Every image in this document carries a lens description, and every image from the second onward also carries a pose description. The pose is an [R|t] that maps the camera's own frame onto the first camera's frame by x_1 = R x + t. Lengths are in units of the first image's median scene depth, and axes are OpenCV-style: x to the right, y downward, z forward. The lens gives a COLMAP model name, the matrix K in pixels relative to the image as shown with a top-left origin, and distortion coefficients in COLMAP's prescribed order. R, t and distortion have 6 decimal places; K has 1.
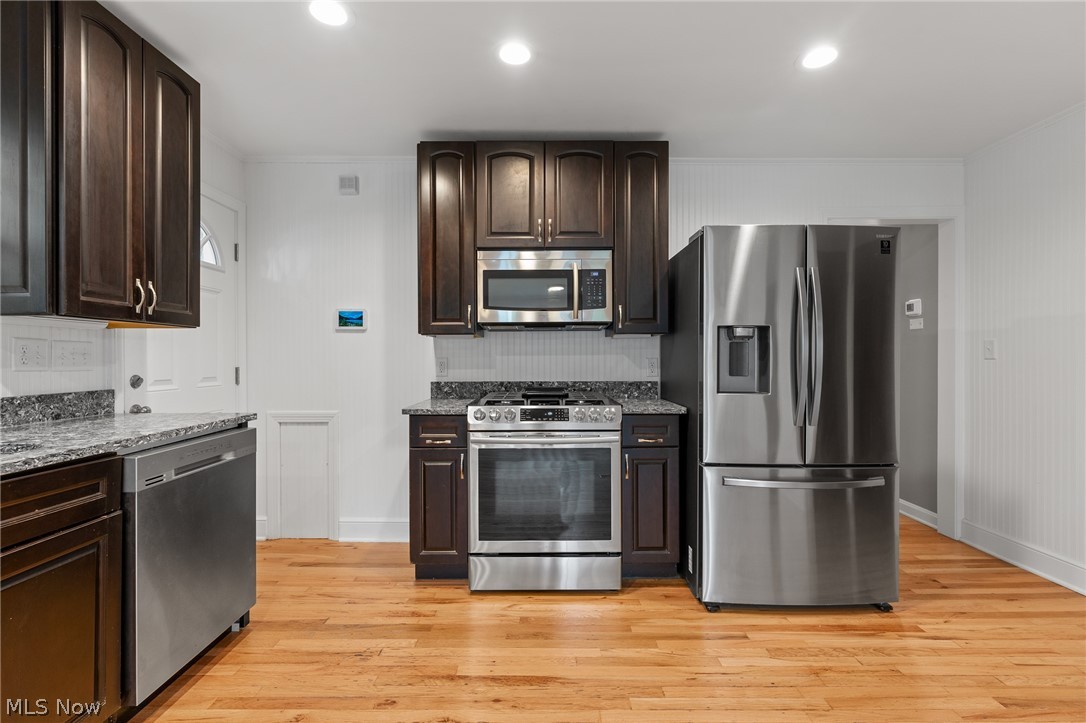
lens RADIAL K [[485.1, 0, 547.8], [0, 485.1, 360.6], [0, 0, 1]] dist [-0.003092, -0.001506]
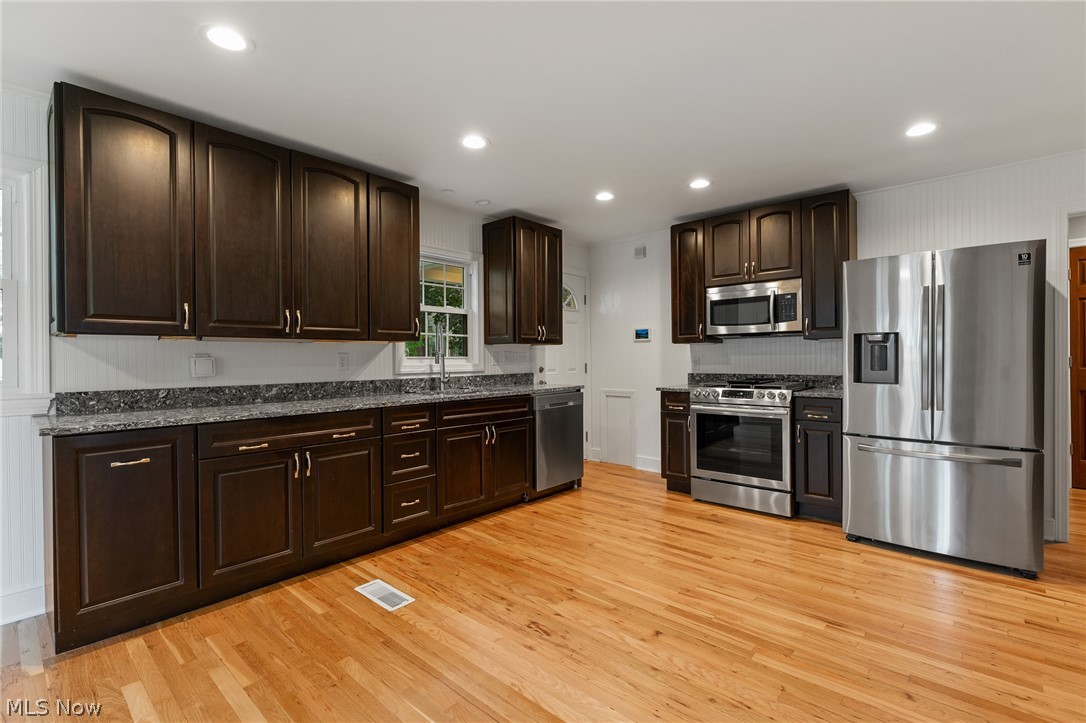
lens RADIAL K [[485.1, 0, 539.3], [0, 485.1, 361.8], [0, 0, 1]] dist [-0.003092, -0.001506]
pose [[0.736734, 0.000139, -0.676183, 0.620812], [0.004622, 0.999976, 0.005241, -0.003058], [0.676167, -0.006986, 0.736715, -0.615482]]
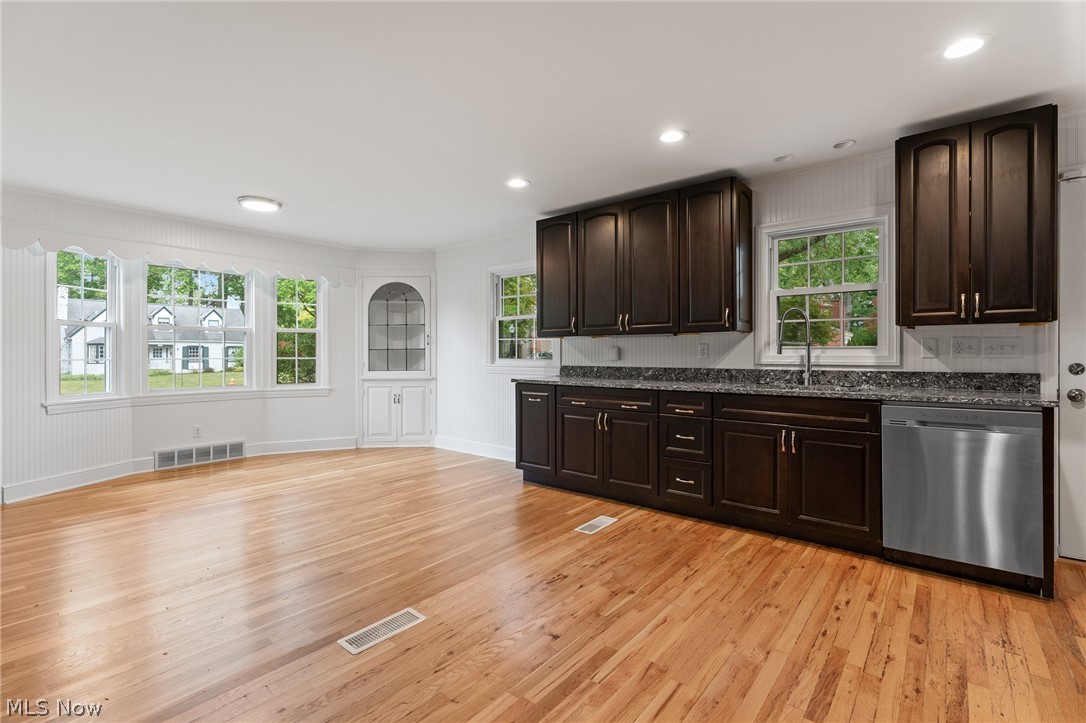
lens RADIAL K [[485.1, 0, 545.6], [0, 485.1, 354.5], [0, 0, 1]] dist [-0.003092, -0.001506]
pose [[-0.635755, 0.006332, -0.771865, 0.853831], [0.000688, 0.999971, 0.007637, -0.000762], [0.771891, 0.004324, -0.635741, 0.770499]]
